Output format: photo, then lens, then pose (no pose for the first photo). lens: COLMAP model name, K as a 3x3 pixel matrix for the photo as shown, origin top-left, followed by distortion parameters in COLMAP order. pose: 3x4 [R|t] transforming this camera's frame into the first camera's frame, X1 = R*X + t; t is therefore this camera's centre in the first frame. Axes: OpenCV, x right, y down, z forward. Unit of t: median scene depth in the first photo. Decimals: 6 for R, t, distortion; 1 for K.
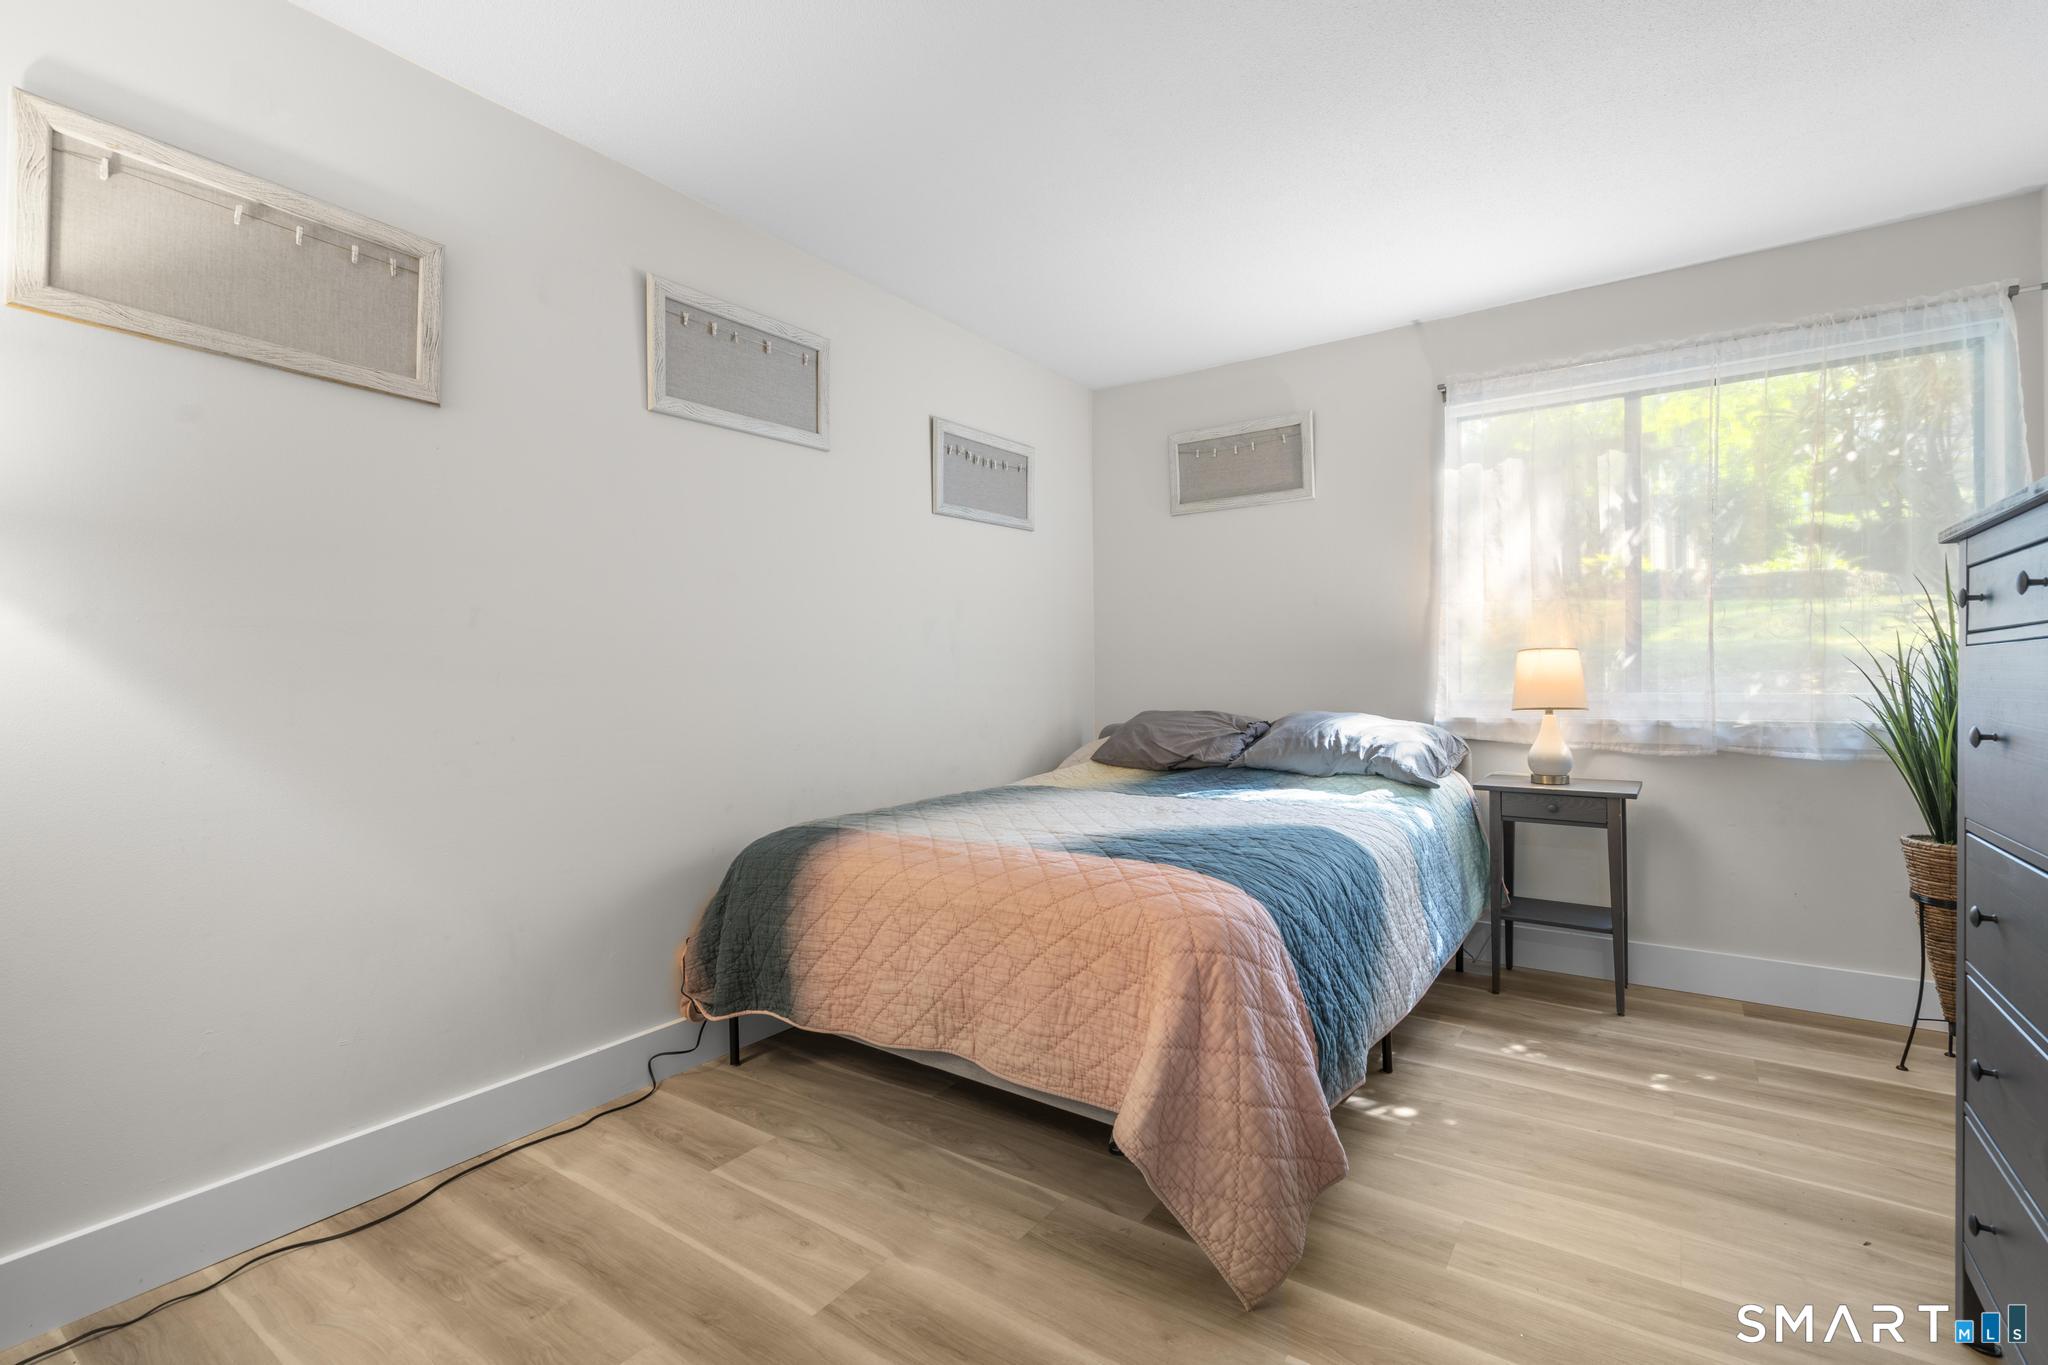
lens RADIAL K [[923.6, 0, 1017.1], [0, 923.6, 678.3], [0, 0, 1]] dist [-0.004369, 0.002627]
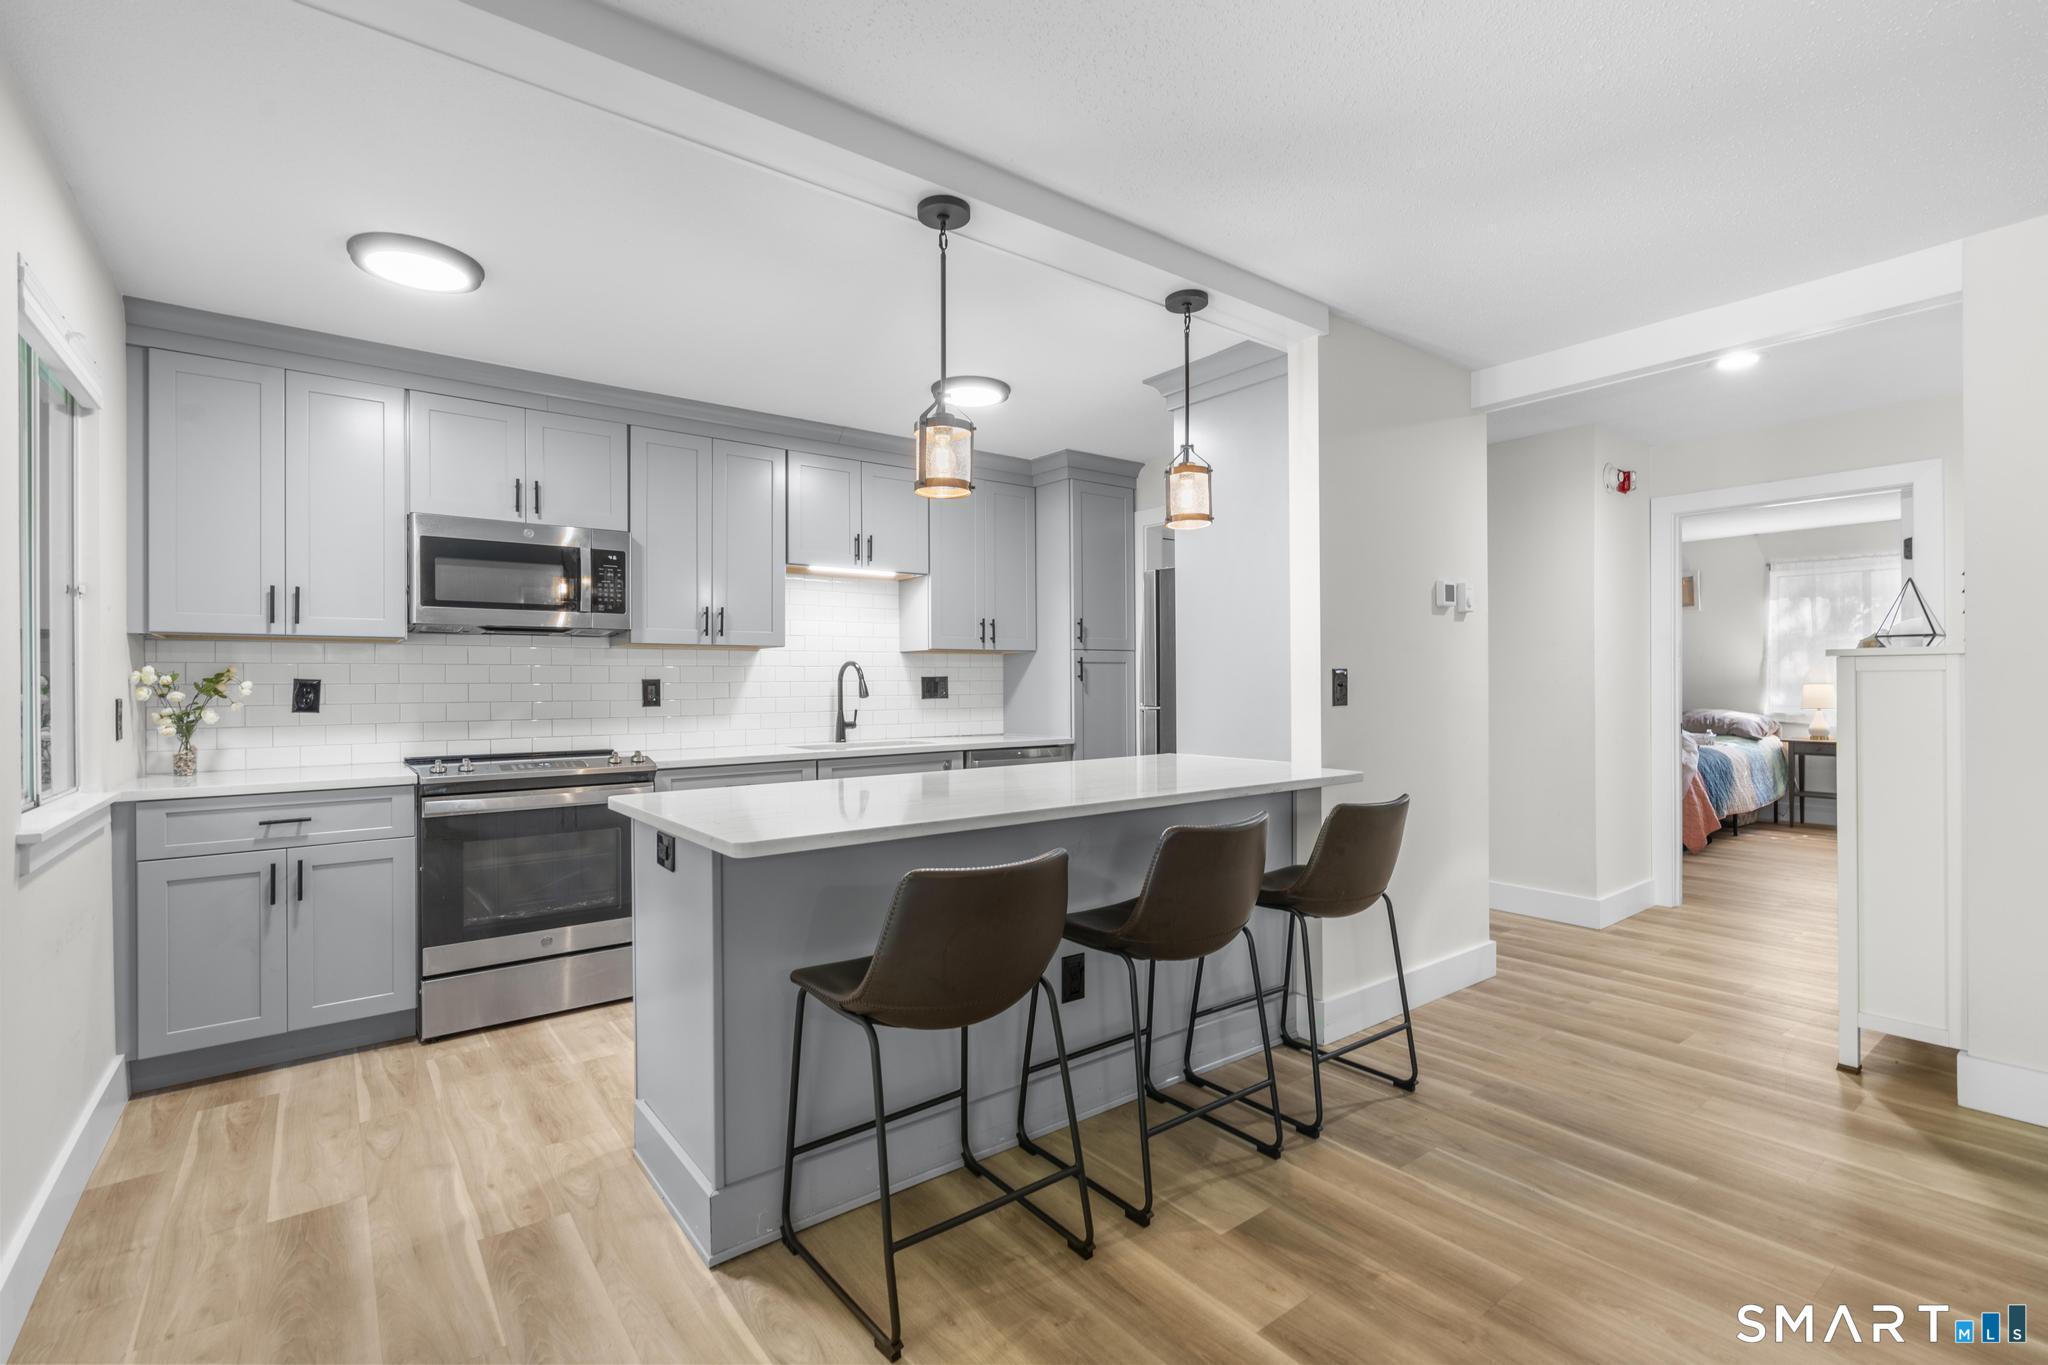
lens RADIAL K [[923.6, 0, 1033.1], [0, 923.6, 683.1], [0, 0, 1]] dist [-0.004369, 0.002627]
pose [[0.956201, -0.003957, -0.292683, -0.670987], [0.002997, 0.999989, -0.003727, -0.030113], [0.292694, 0.002686, 0.956202, -1.885148]]
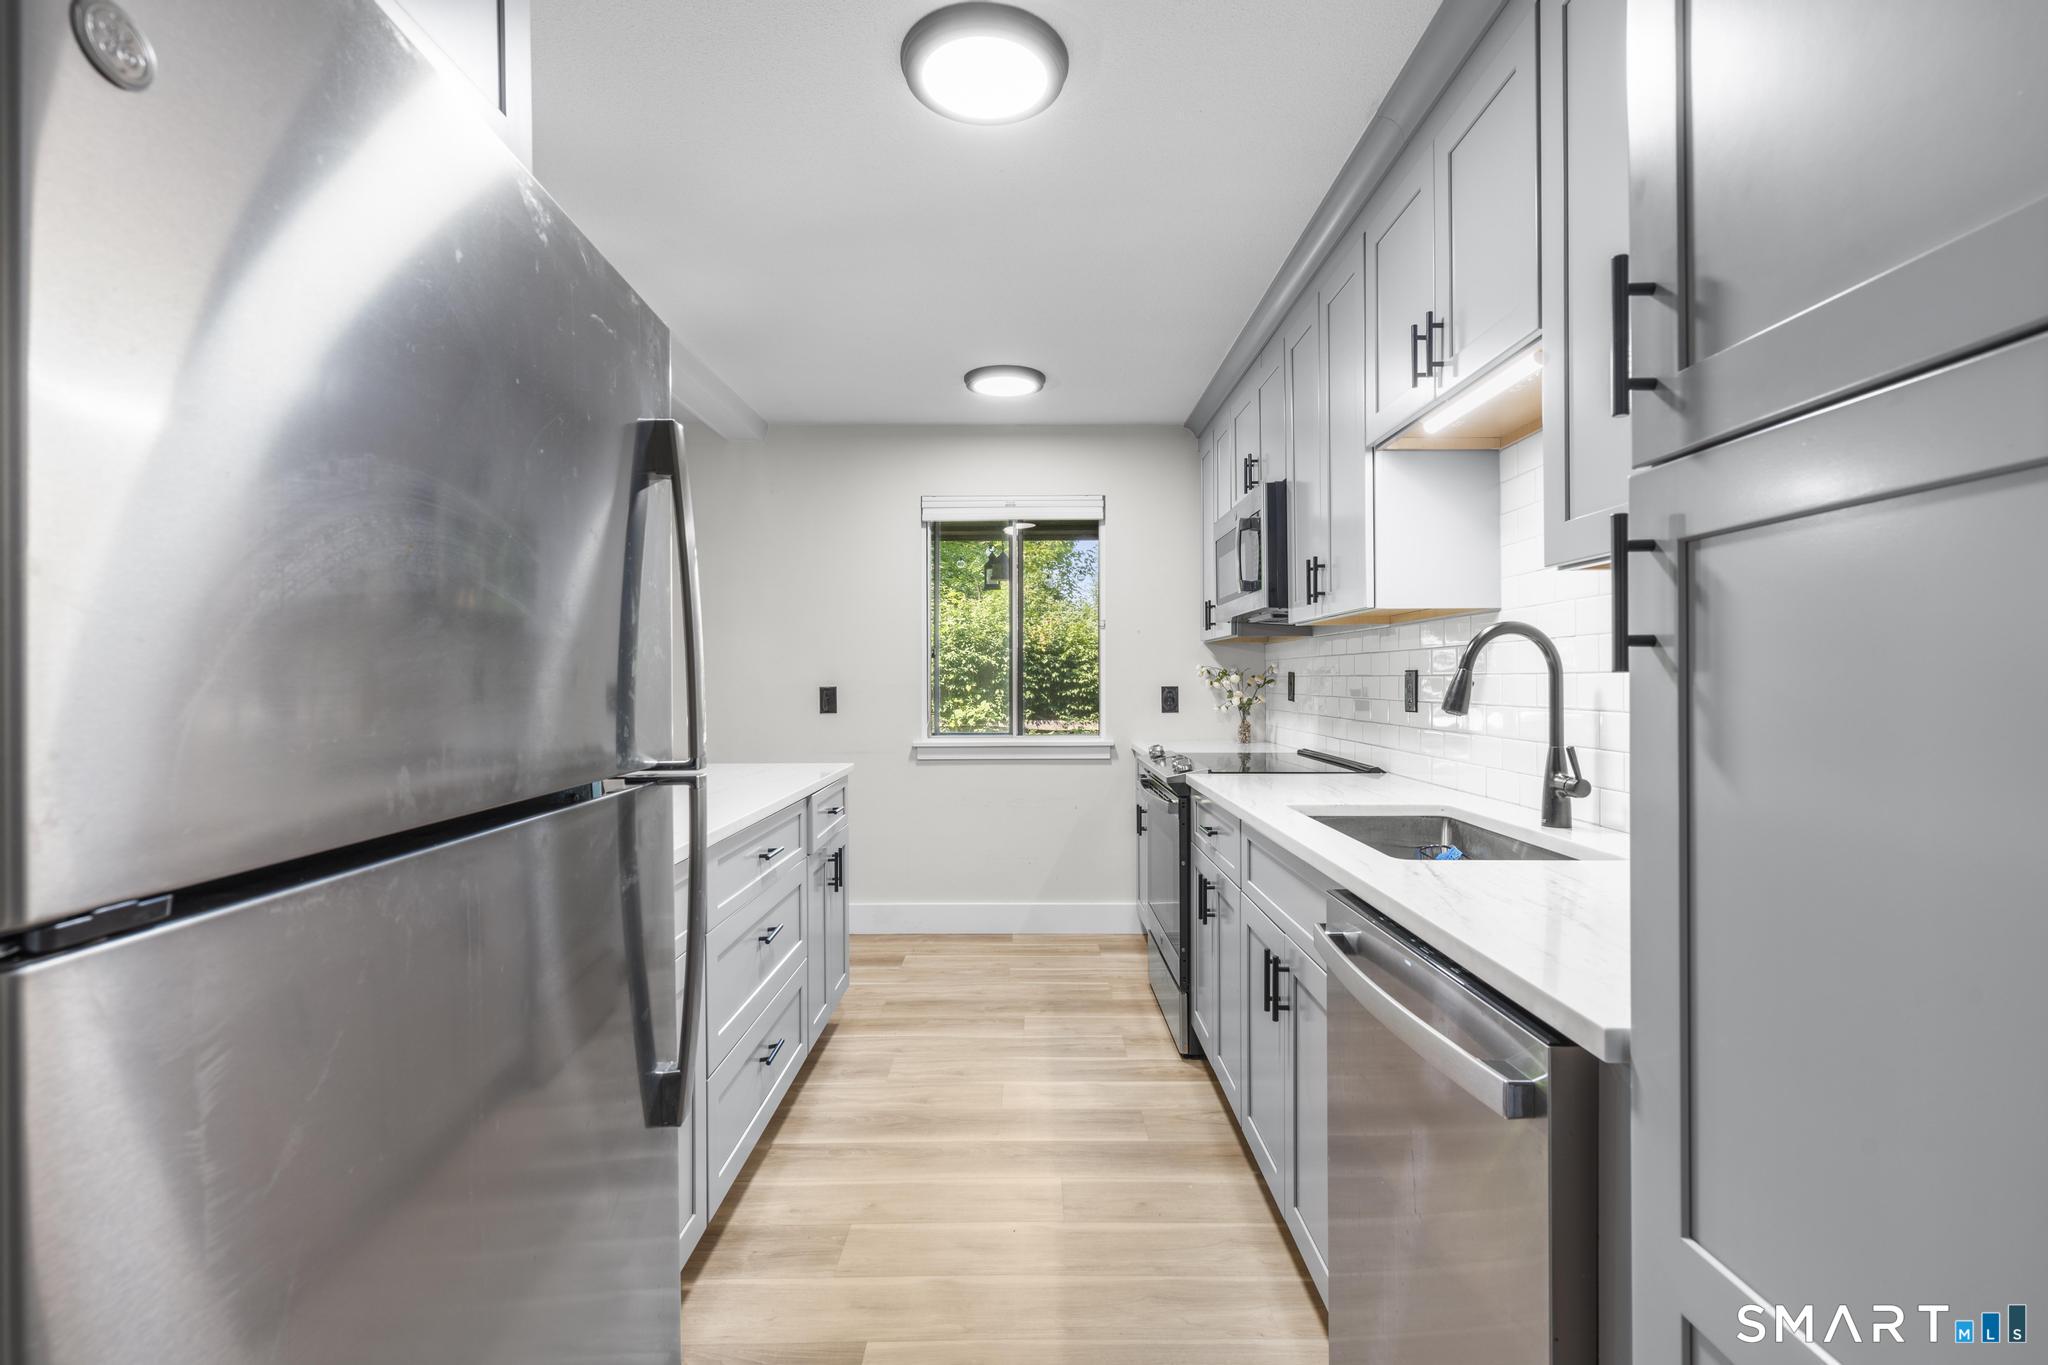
lens RADIAL K [[923.6, 0, 1031.1], [0, 923.6, 685.6], [0, 0, 1]] dist [-0.004369, 0.002627]
pose [[-0.817813, 0.011819, -0.575362, -0.794105], [0.006098, 0.999911, 0.011873, -0.039896], [0.575451, 0.006202, -0.817813, -0.258461]]
